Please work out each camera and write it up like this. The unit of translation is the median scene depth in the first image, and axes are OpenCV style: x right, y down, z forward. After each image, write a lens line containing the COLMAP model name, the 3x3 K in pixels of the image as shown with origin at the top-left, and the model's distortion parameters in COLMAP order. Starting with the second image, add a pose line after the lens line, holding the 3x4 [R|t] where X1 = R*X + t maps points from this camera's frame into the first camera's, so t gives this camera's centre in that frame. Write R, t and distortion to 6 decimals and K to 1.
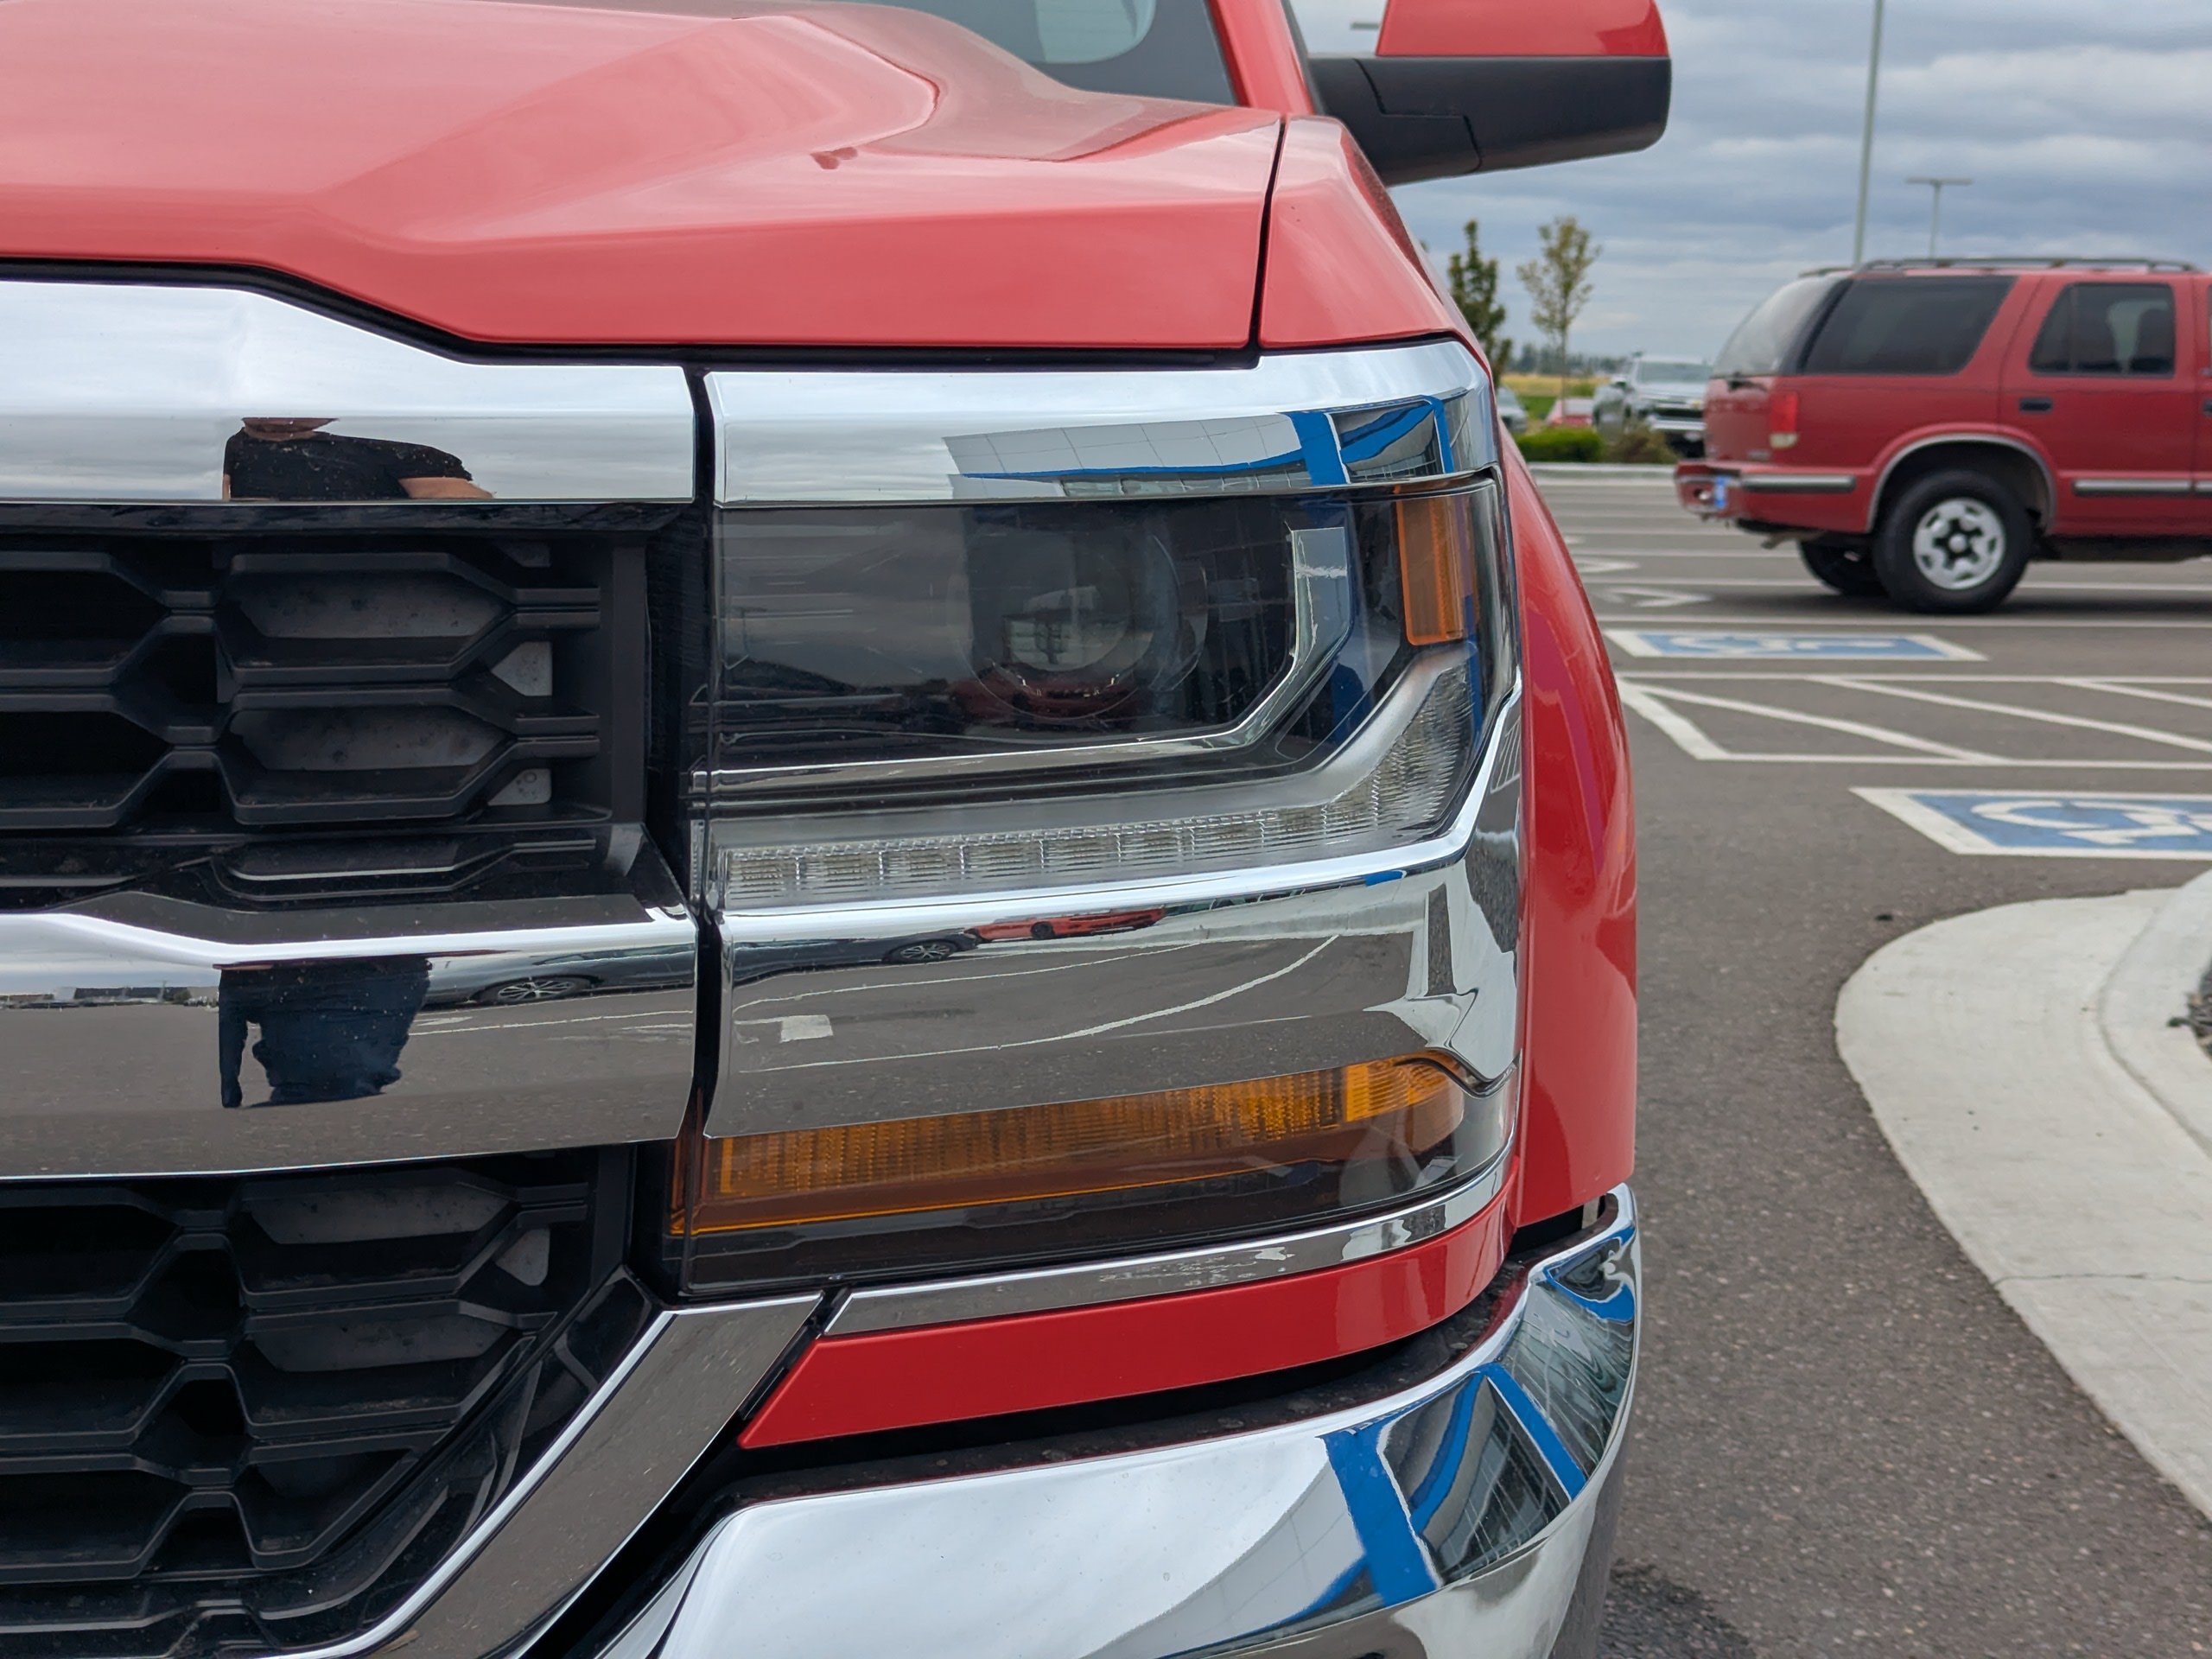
lens RADIAL K [[3145.3, 0, 1061.0], [0, 3145.3, 833.3], [0, 0, 1]] dist [0.027013, -0.014233]
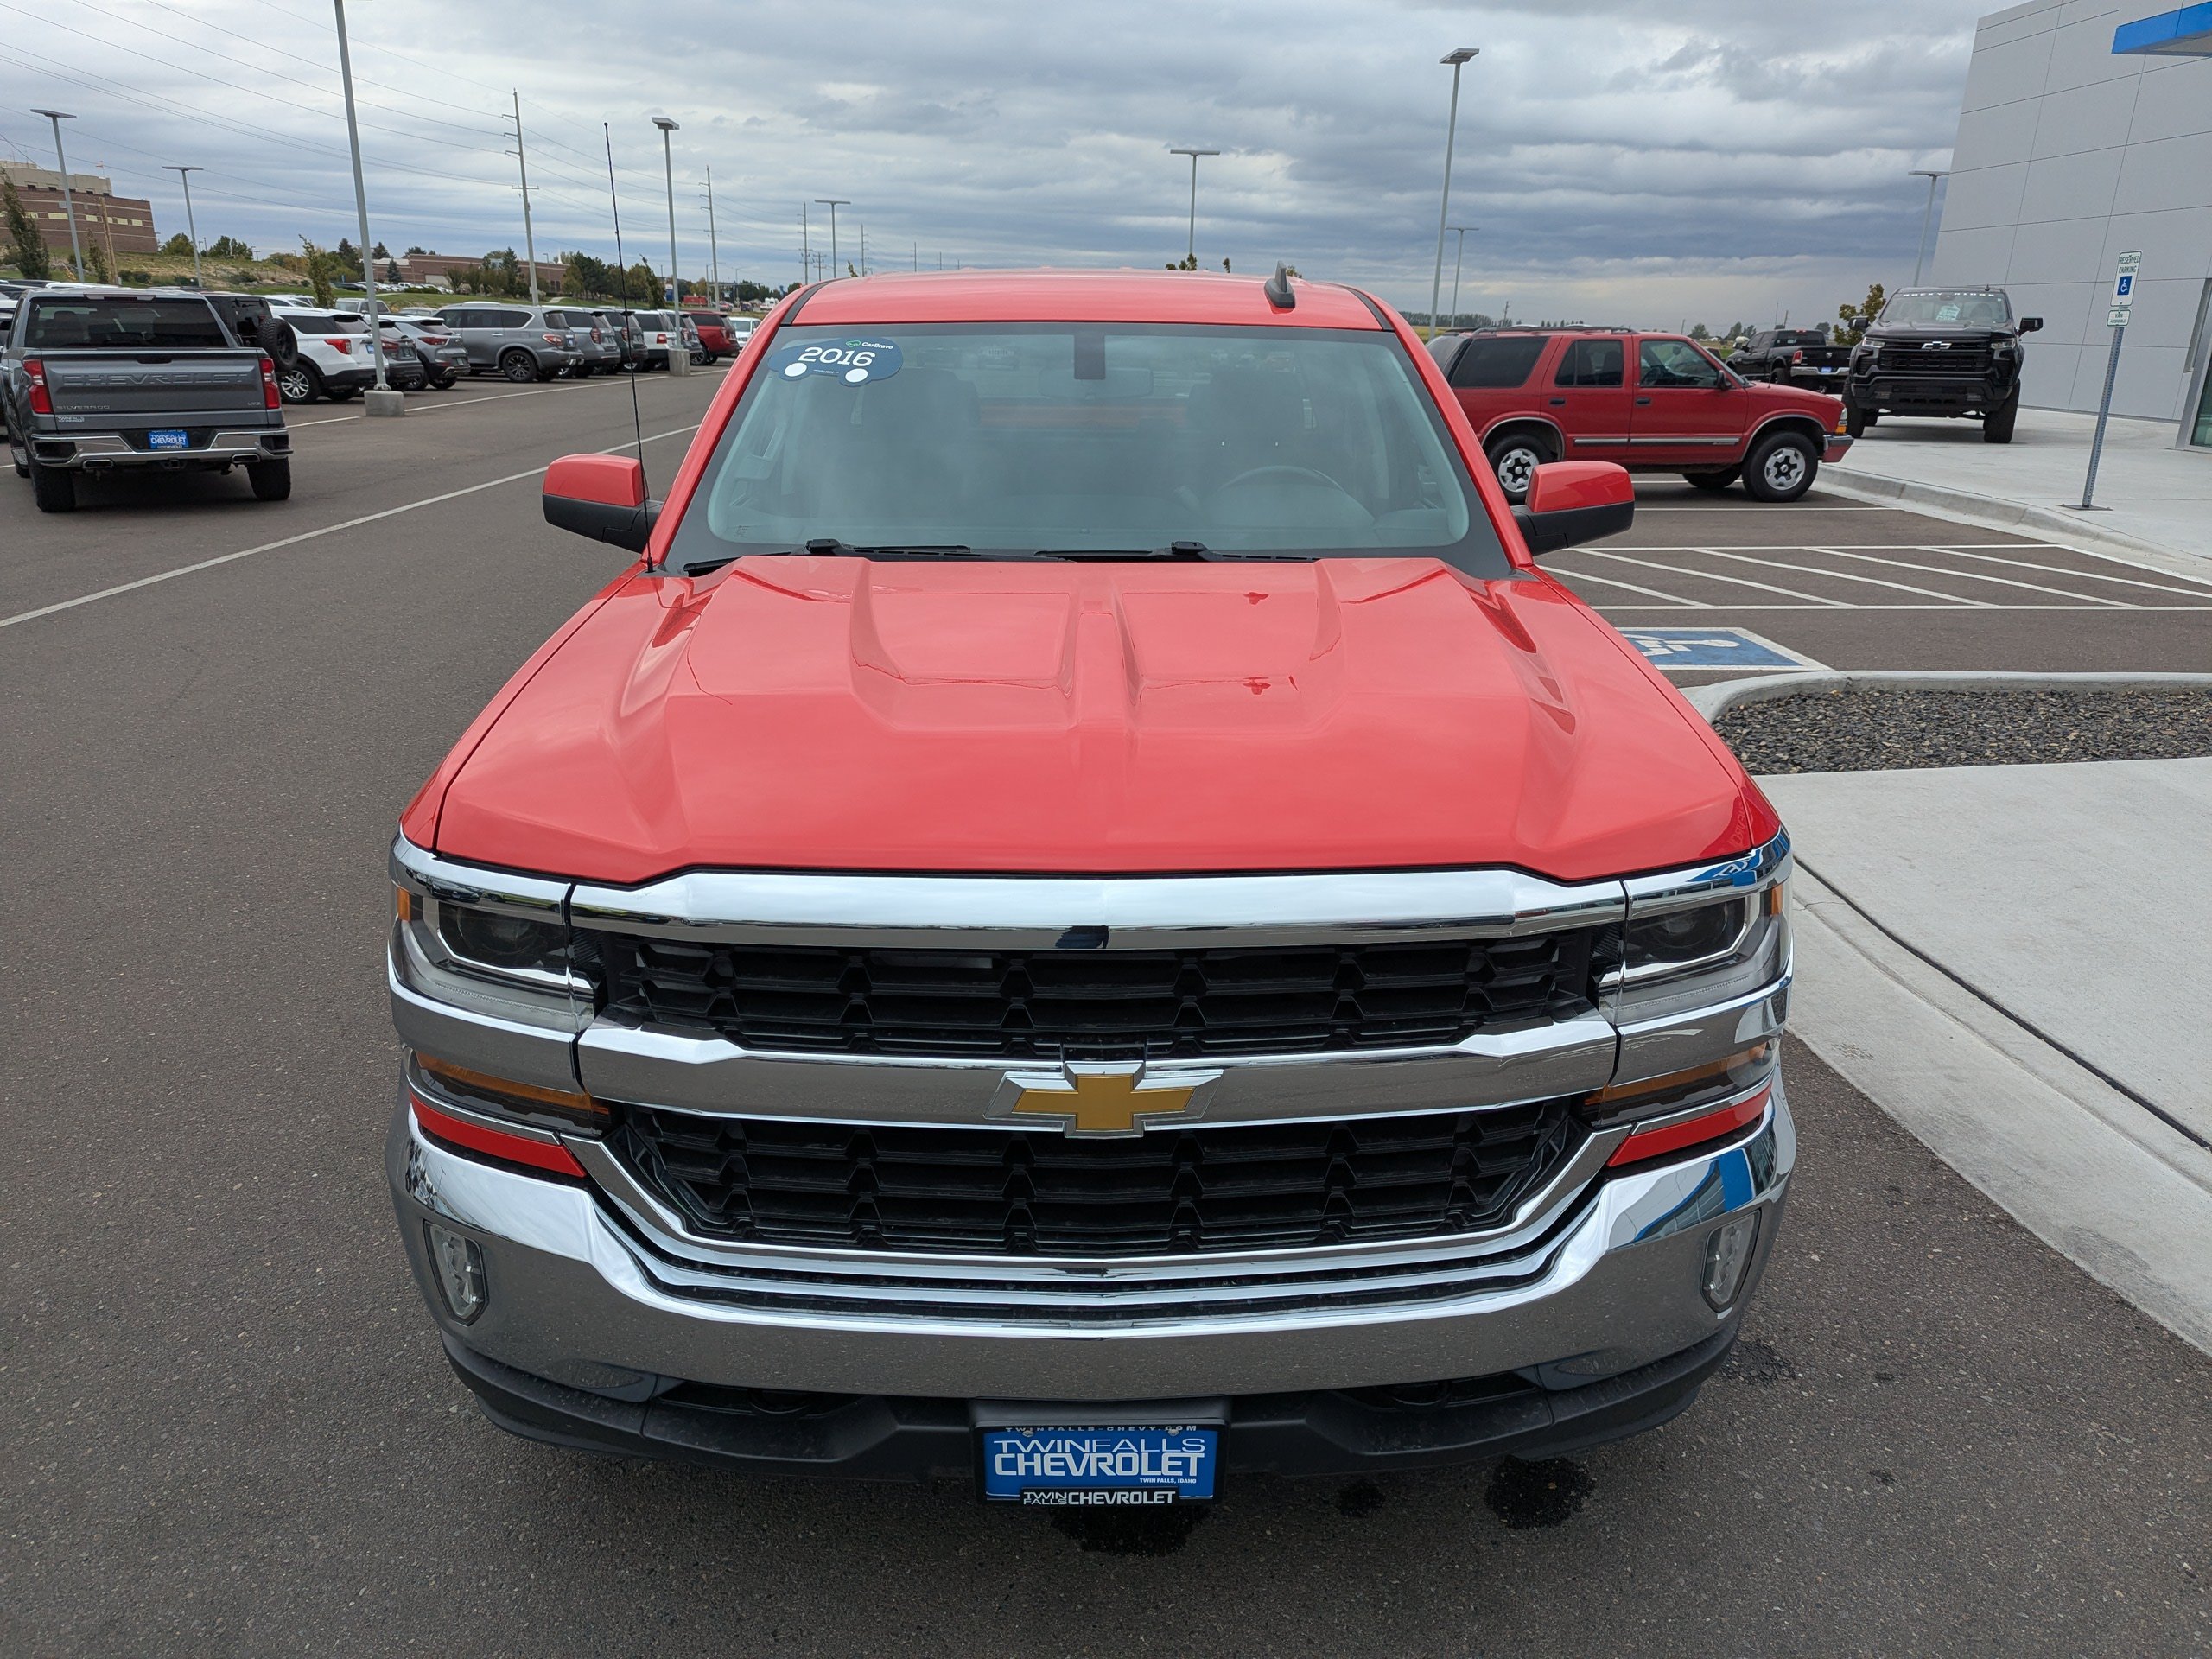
lens RADIAL K [[1569.8, 0, 1106.0], [0, 1569.8, 829.5], [0, 0, 1]] dist [0.048308, -0.047829]
pose [[0.997820, -0.023544, 0.061649, -0.774087], [0.012877, 0.985701, 0.168013, -0.492775], [-0.064724, -0.166853, 0.983855, -0.665121]]
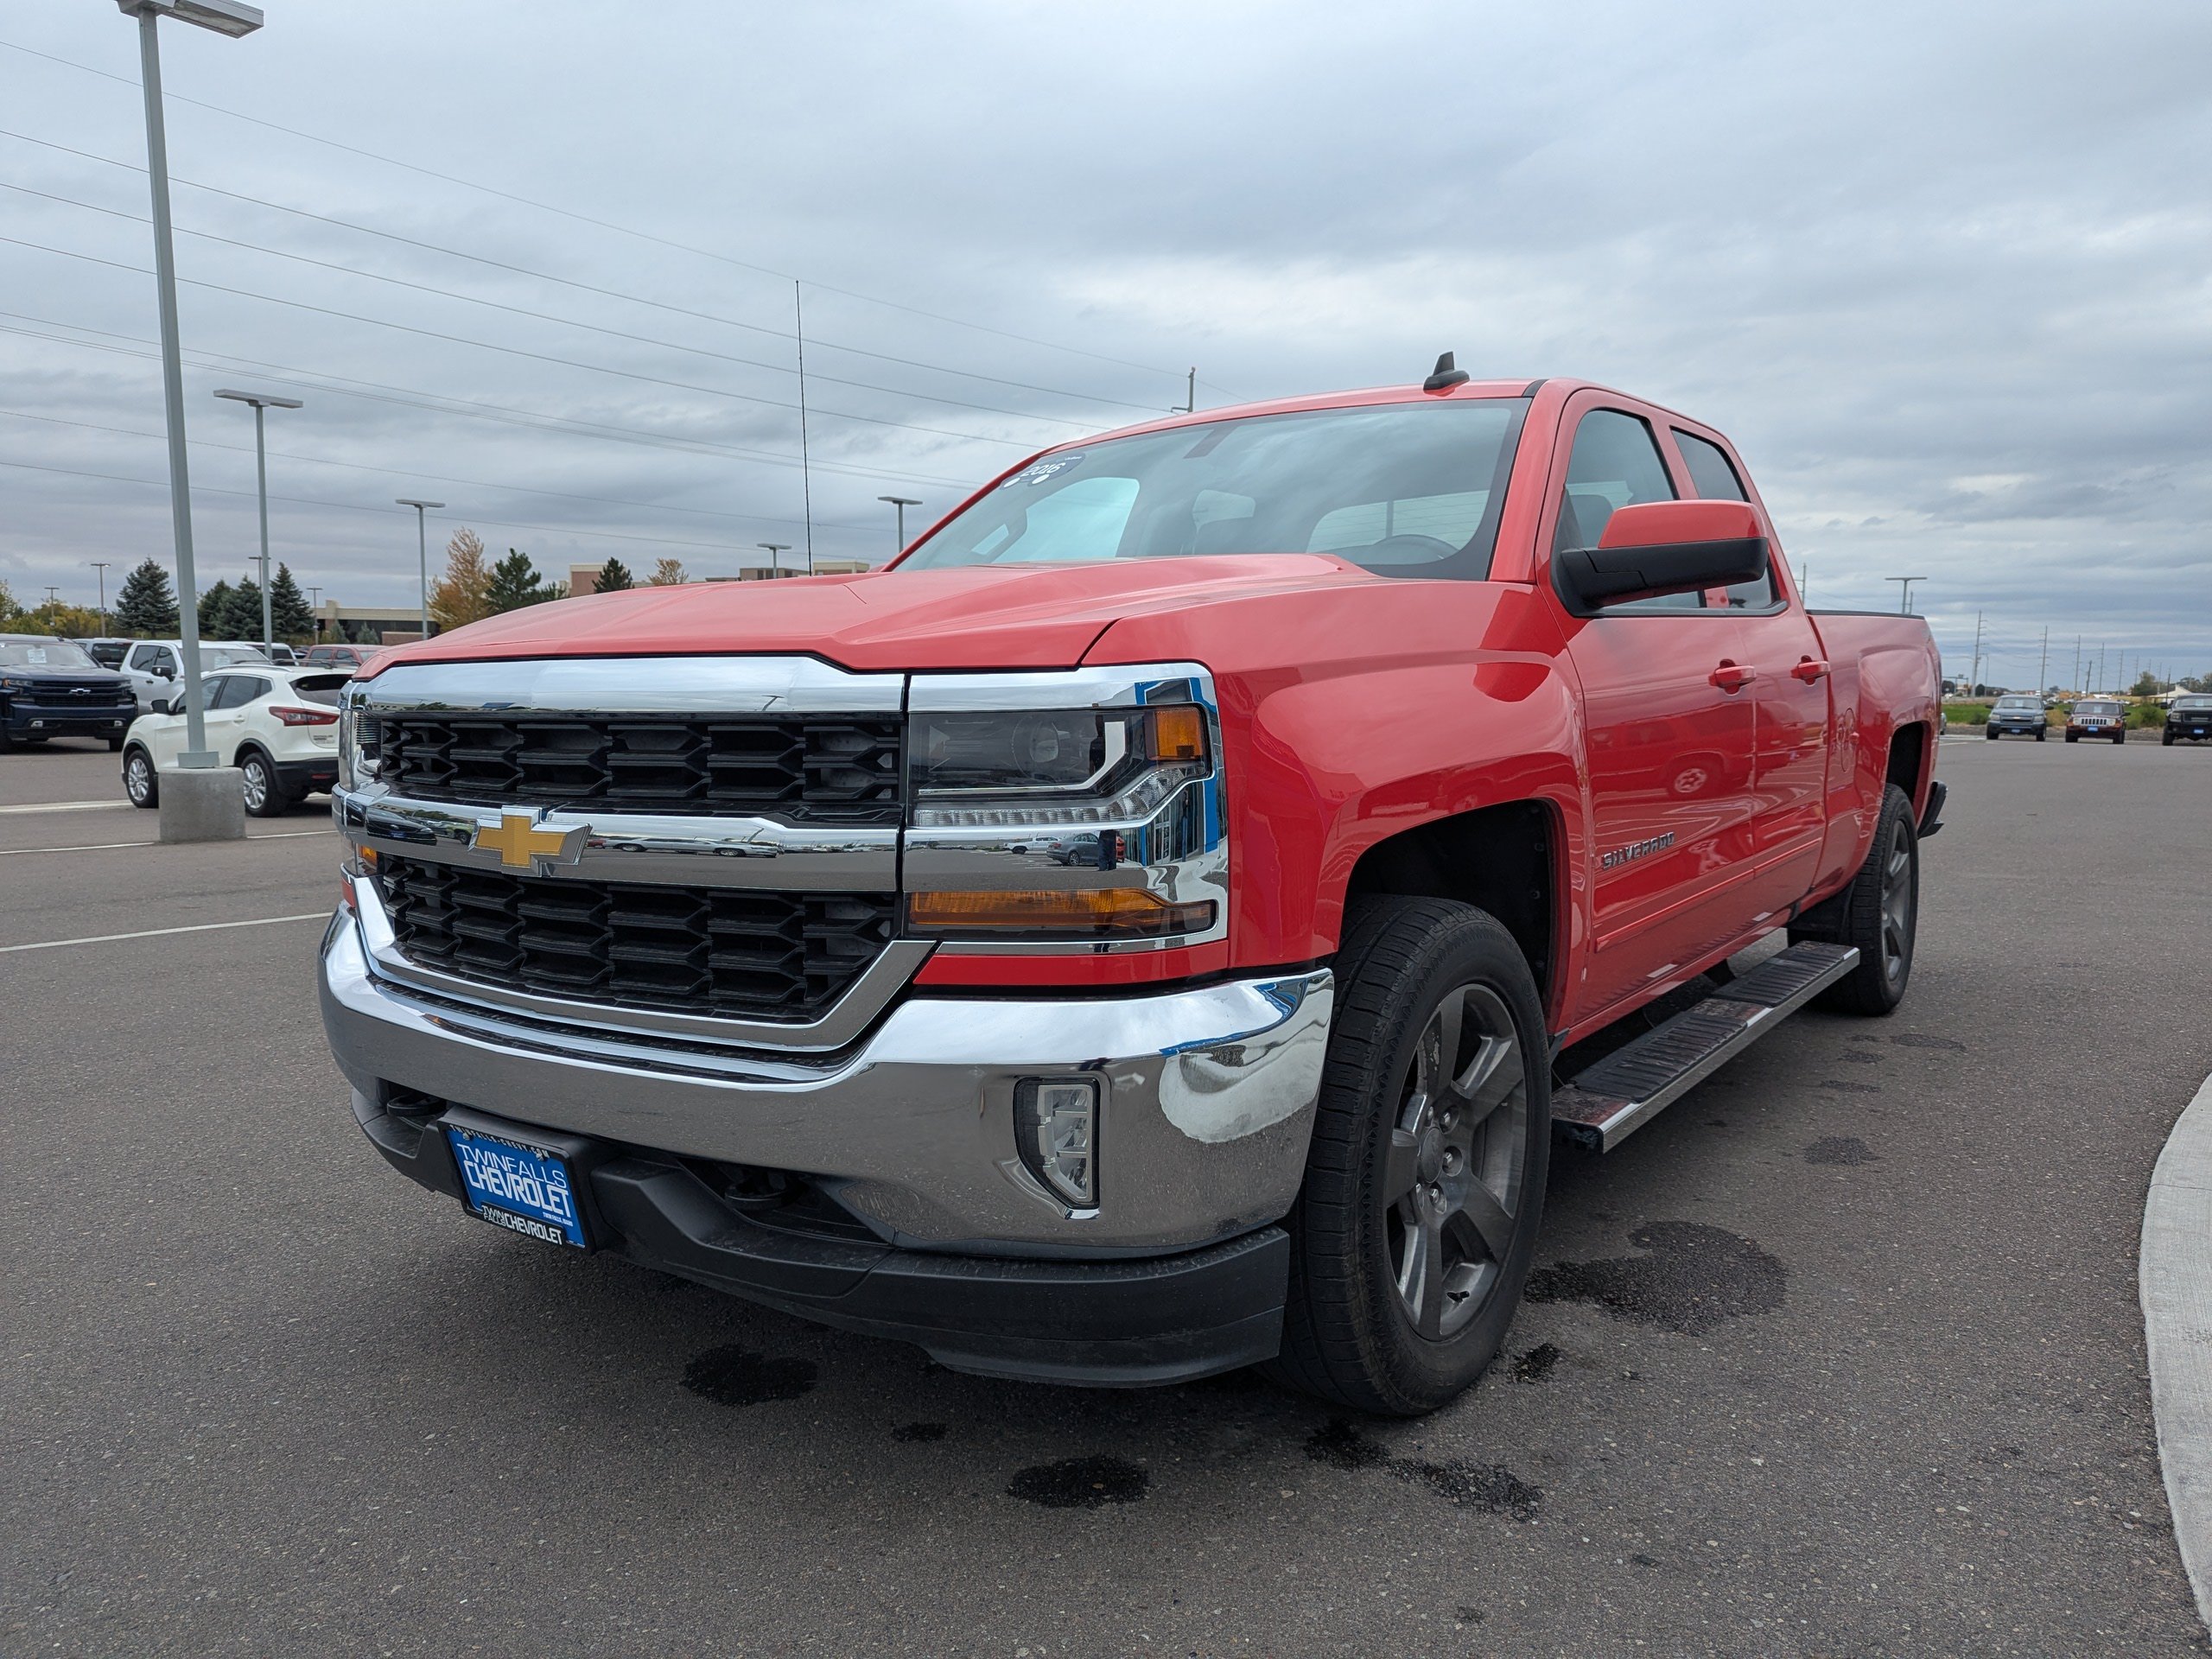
lens RADIAL K [[1550.8, 0, 1107.6], [0, 1550.8, 845.0], [0, 0, 1]] dist [0.054087, -0.041863]
pose [[0.832601, 0.033816, -0.552840, 1.023971], [-0.067694, 0.996864, -0.040975, 0.099133], [0.549720, 0.071540, 0.832280, -0.320861]]
